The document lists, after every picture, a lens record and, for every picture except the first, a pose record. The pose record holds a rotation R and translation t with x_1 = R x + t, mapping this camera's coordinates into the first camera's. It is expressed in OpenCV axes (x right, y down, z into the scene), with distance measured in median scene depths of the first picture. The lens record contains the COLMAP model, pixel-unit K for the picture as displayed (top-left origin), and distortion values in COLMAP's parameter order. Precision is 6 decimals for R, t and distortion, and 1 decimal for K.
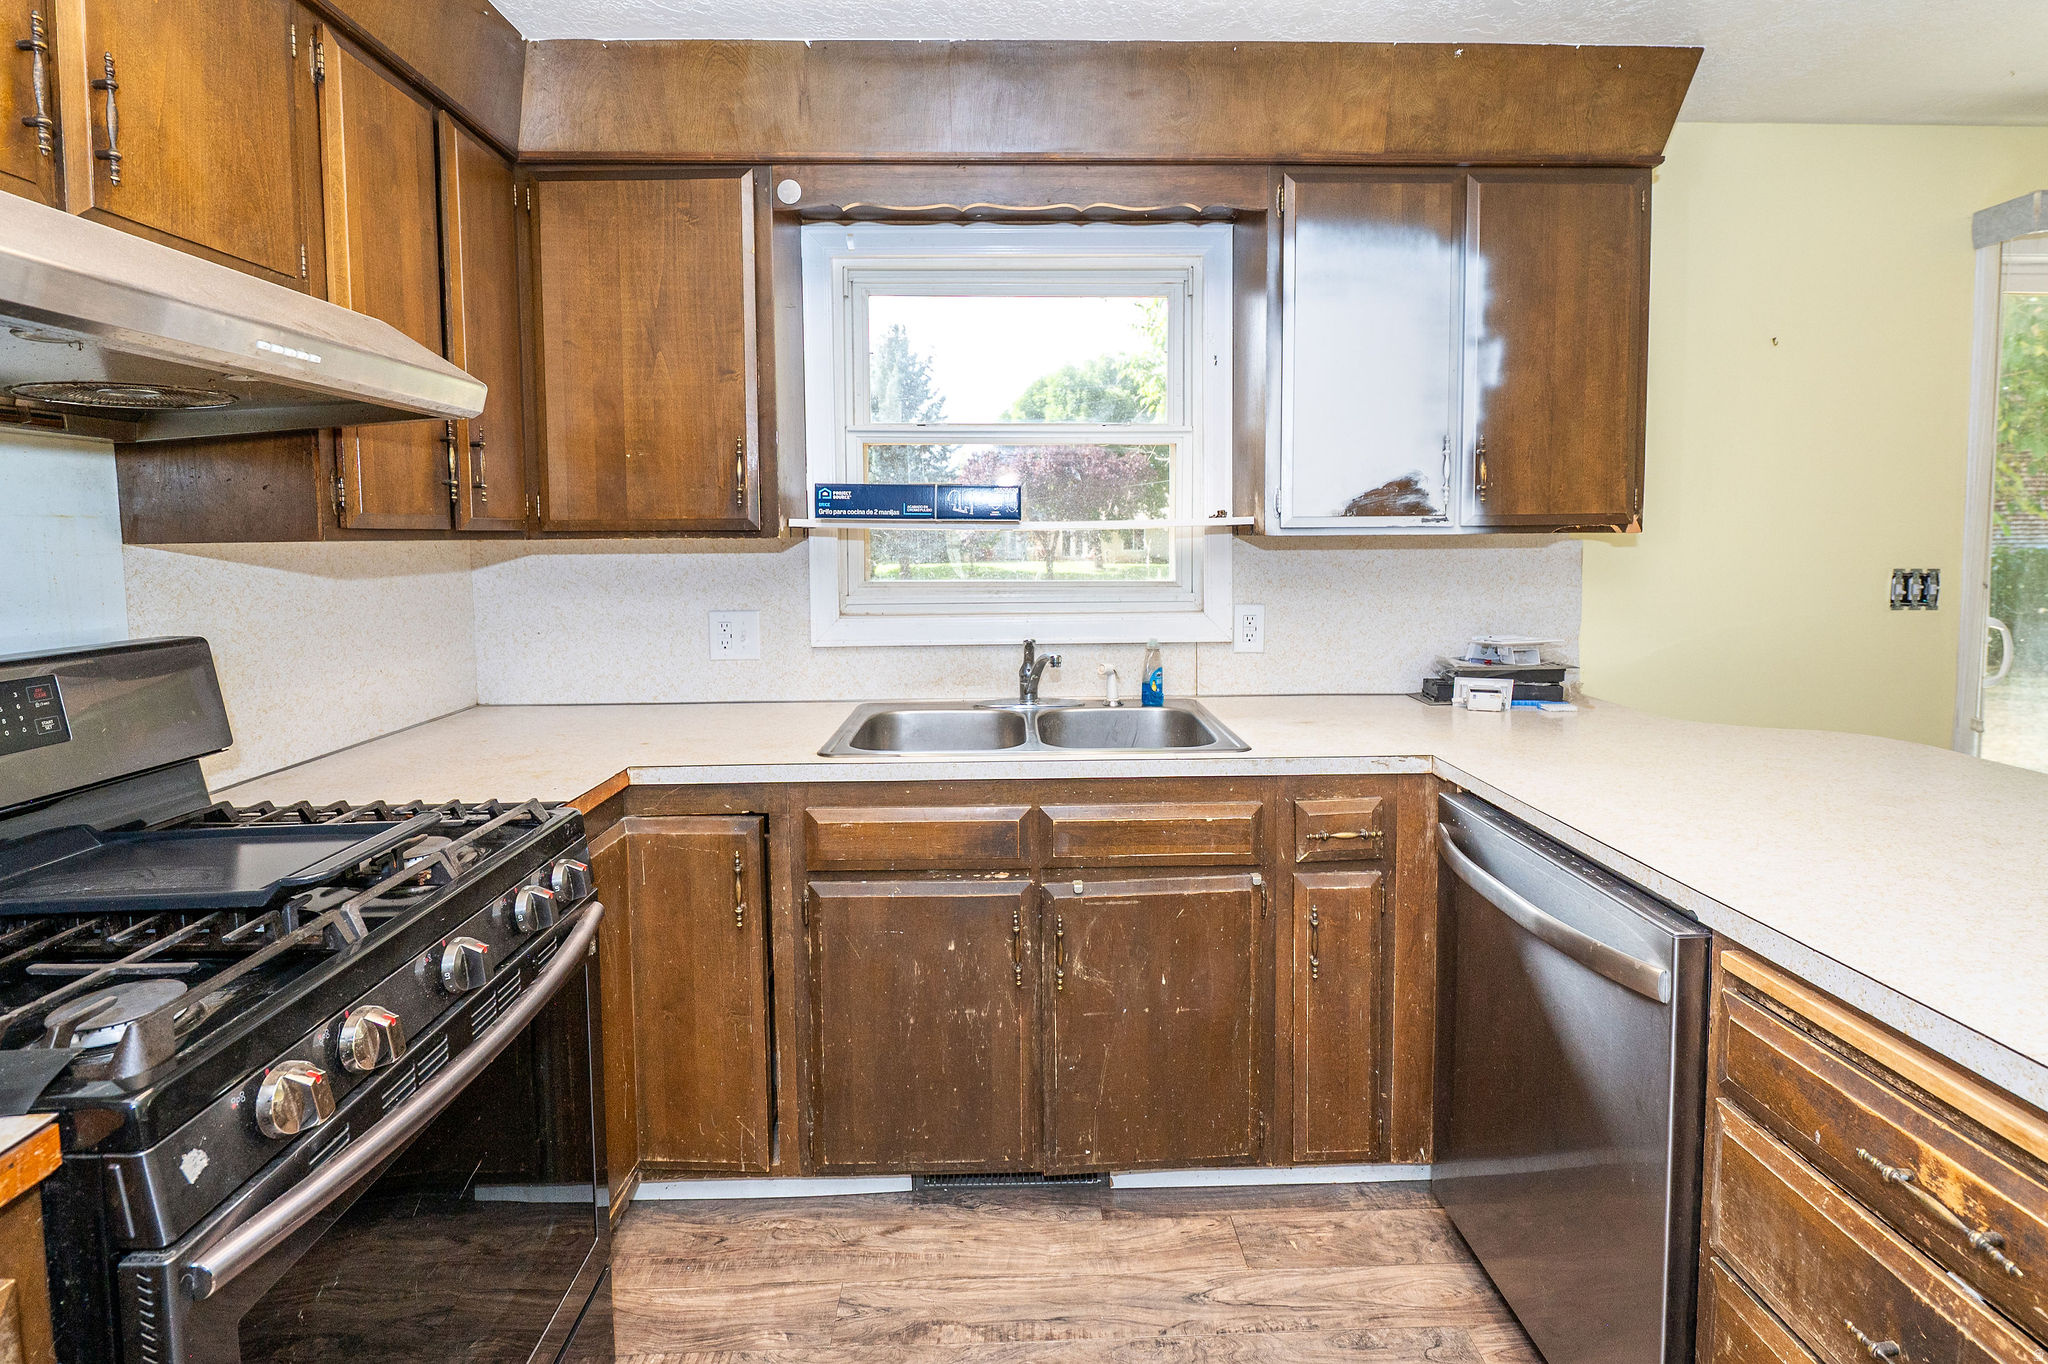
lens RADIAL K [[944.0, 0, 1025.1], [0, 944.0, 593.0], [0, 0, 1]] dist [-0.007275, -0.001448]
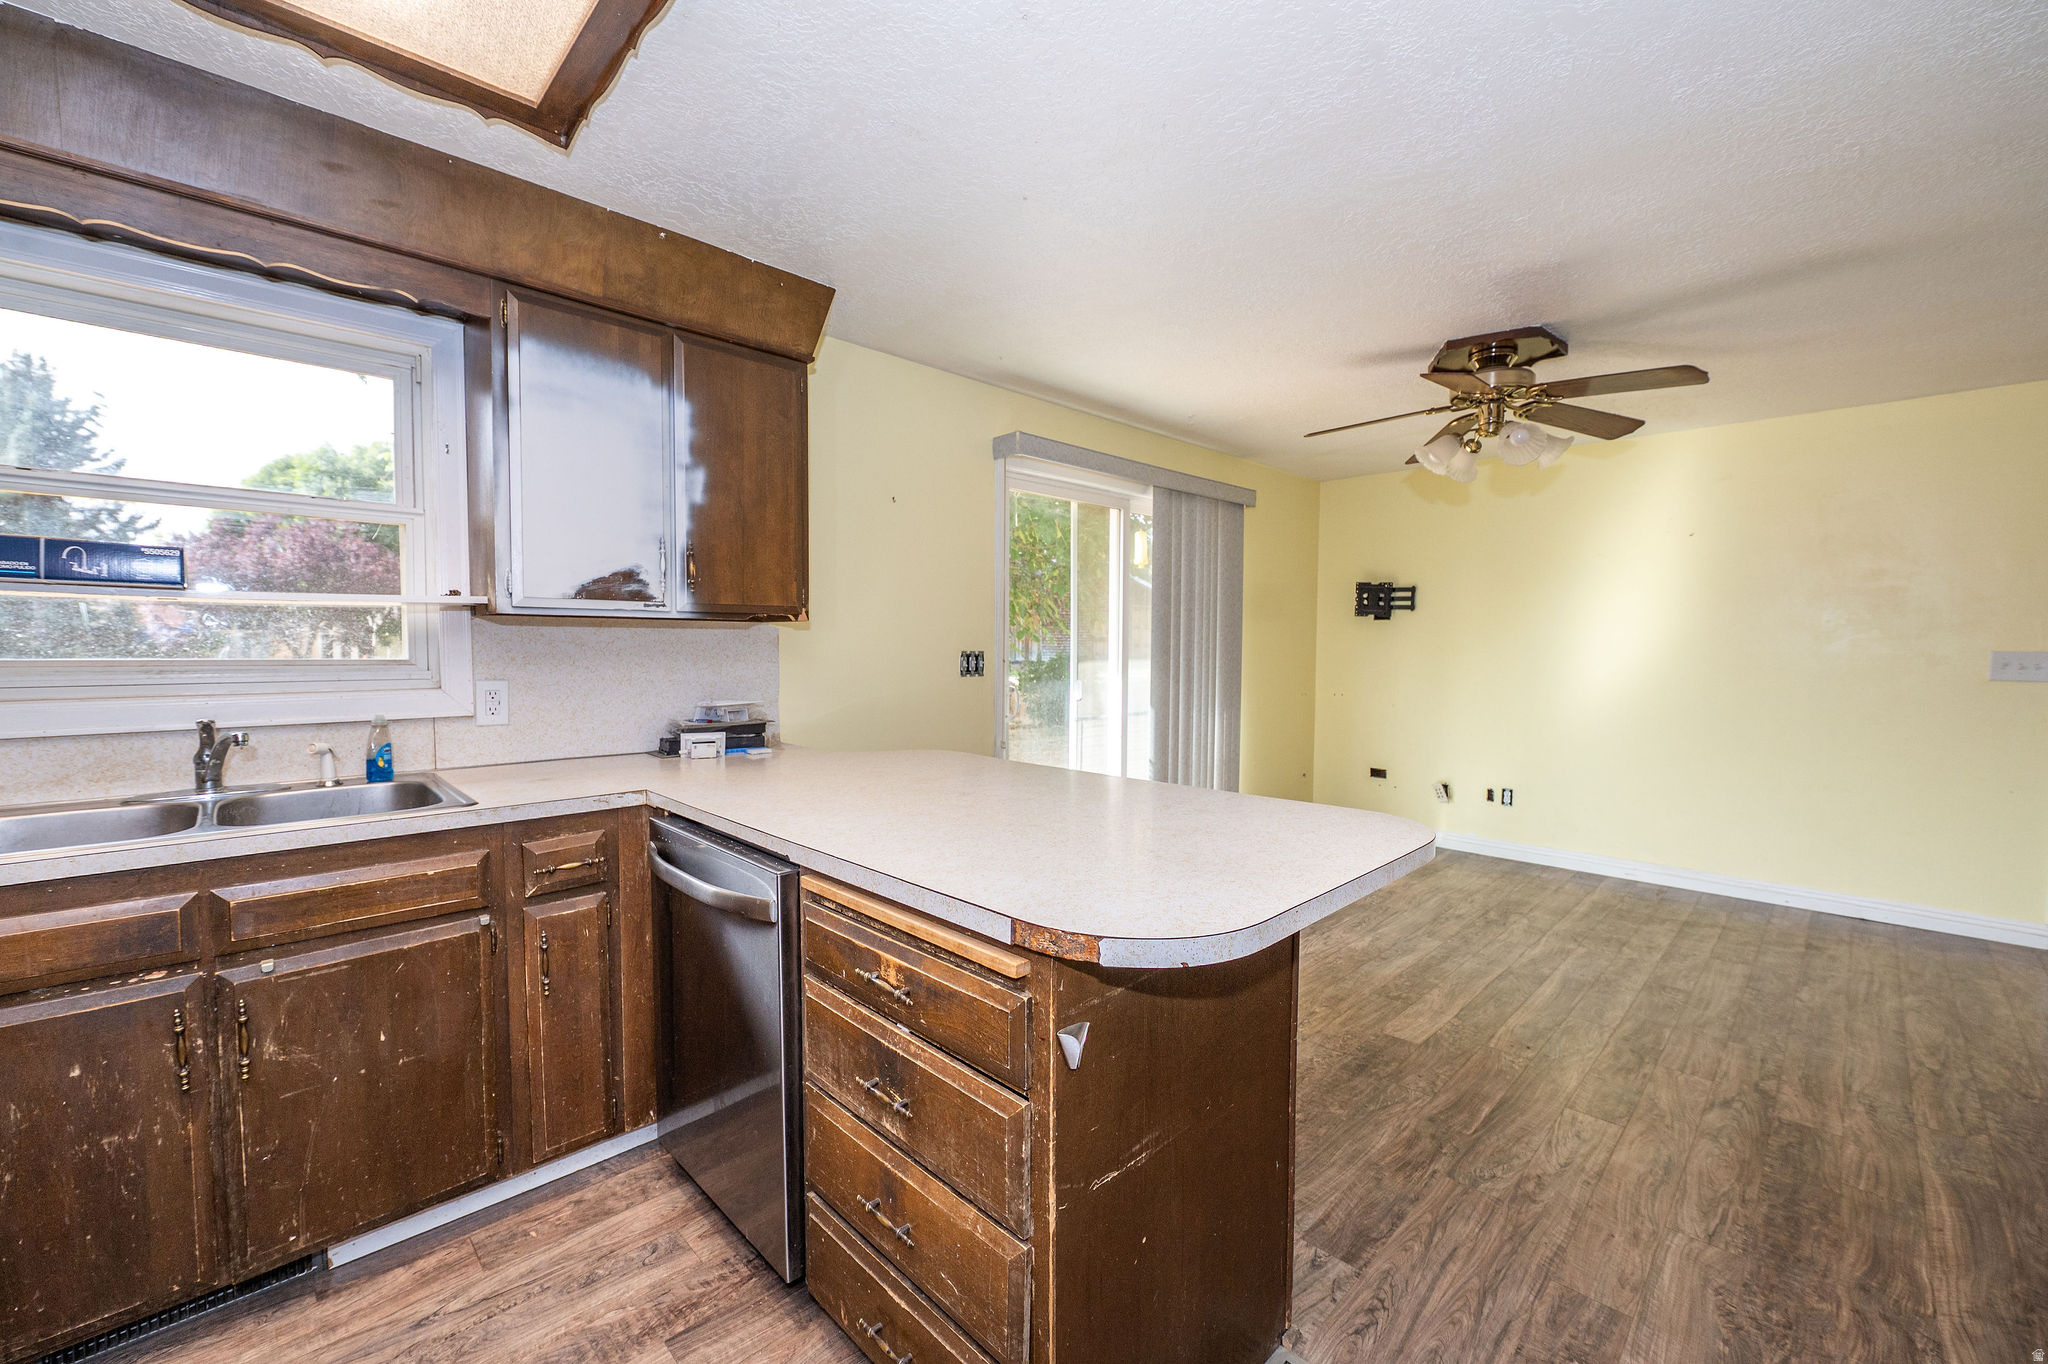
lens RADIAL K [[824.4, 0, 1022.4], [0, 824.4, 683.8], [0, 0, 1]] dist [-0.009010, -0.000584]
pose [[0.733639, -0.019522, 0.679259, 0.057642], [0.028704, 0.999585, -0.002274, 0.045855], [-0.678933, 0.021166, 0.733896, -0.130488]]
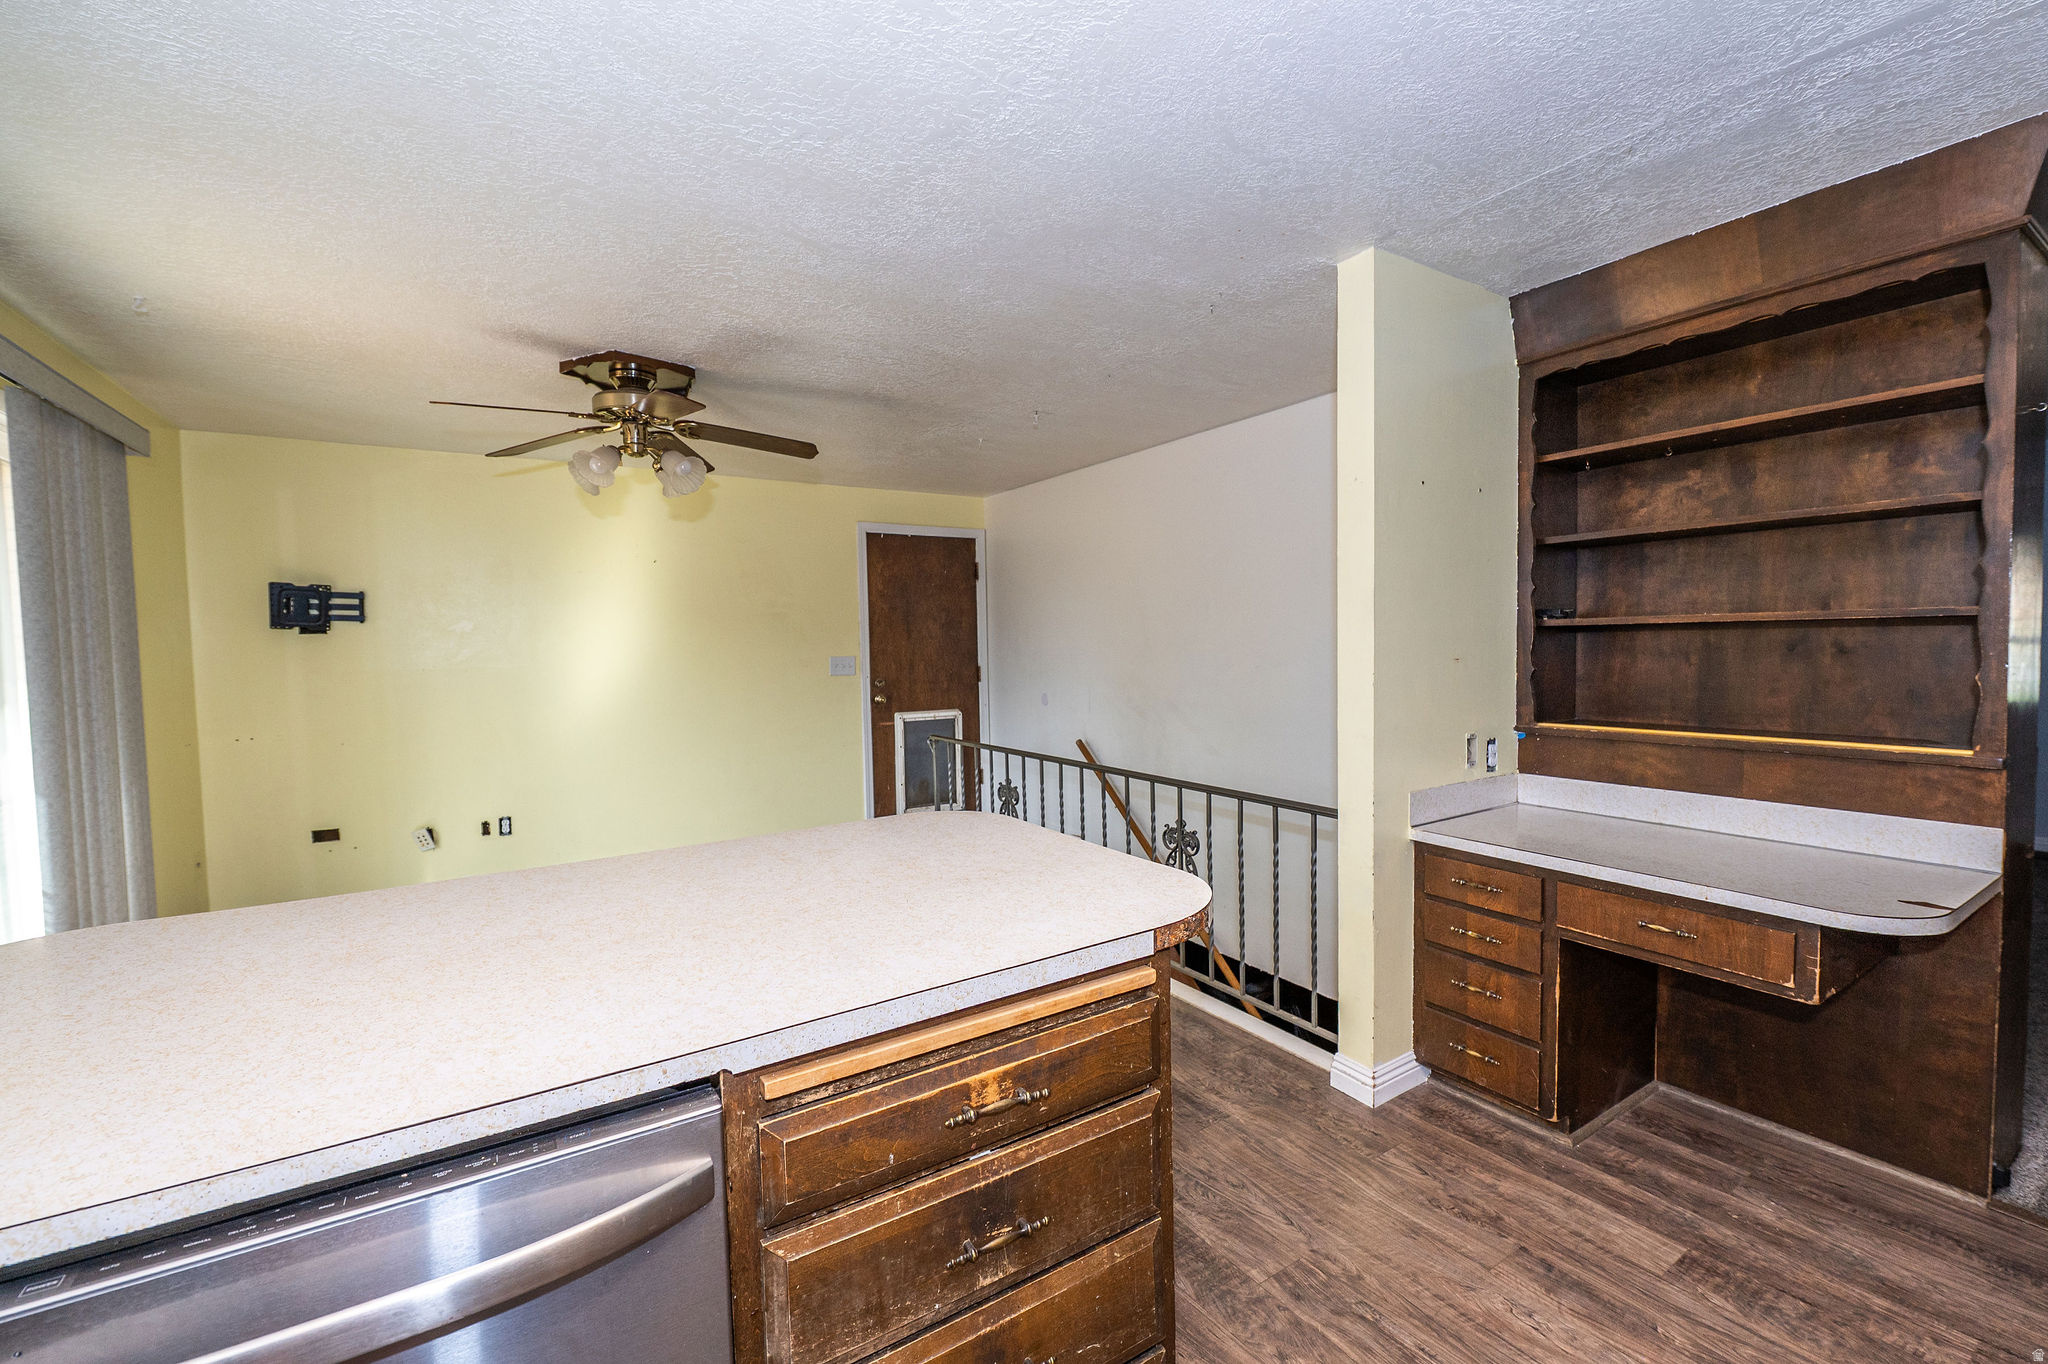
lens RADIAL K [[876.1, 0, 1067.9], [0, 876.1, 689.2], [0, 0, 1]] dist [-0.009568, -0.000105]
pose [[-0.548108, -0.025215, 0.836027, -0.076637], [0.073475, 0.994230, 0.078158, -0.029982], [-0.833174, 0.104266, -0.543093, 0.662296]]
